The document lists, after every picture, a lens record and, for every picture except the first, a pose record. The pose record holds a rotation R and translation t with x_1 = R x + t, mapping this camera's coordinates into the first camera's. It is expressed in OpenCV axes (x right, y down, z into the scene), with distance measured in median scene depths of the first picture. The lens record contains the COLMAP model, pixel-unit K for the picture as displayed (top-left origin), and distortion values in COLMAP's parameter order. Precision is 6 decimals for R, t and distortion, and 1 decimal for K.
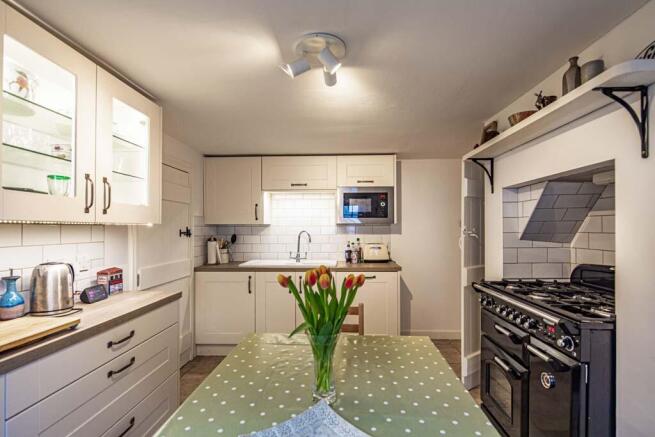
lens RADIAL K [[320.4, 0, 330.7], [0, 320.4, 224.7], [0, 0, 1]] dist [0.001131, -0.003276]
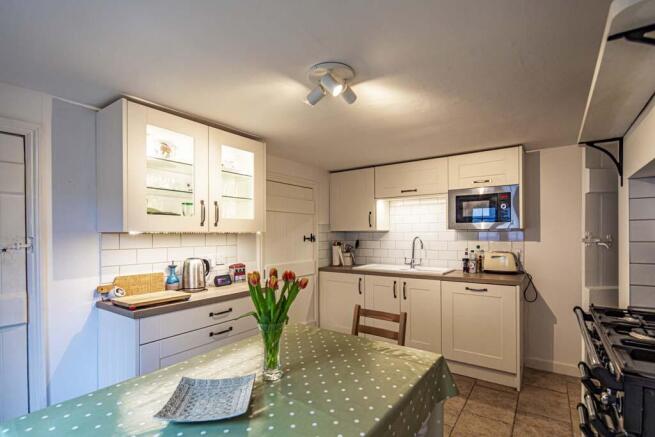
lens RADIAL K [[320.4, 0, 328.3], [0, 320.4, 231.9], [0, 0, 1]] dist [0.001131, -0.003276]
pose [[0.833031, -0.005136, -0.553203, 0.364967], [0.009781, 0.999937, 0.005445, -0.007106], [0.553140, -0.009946, 0.833029, 0.041380]]
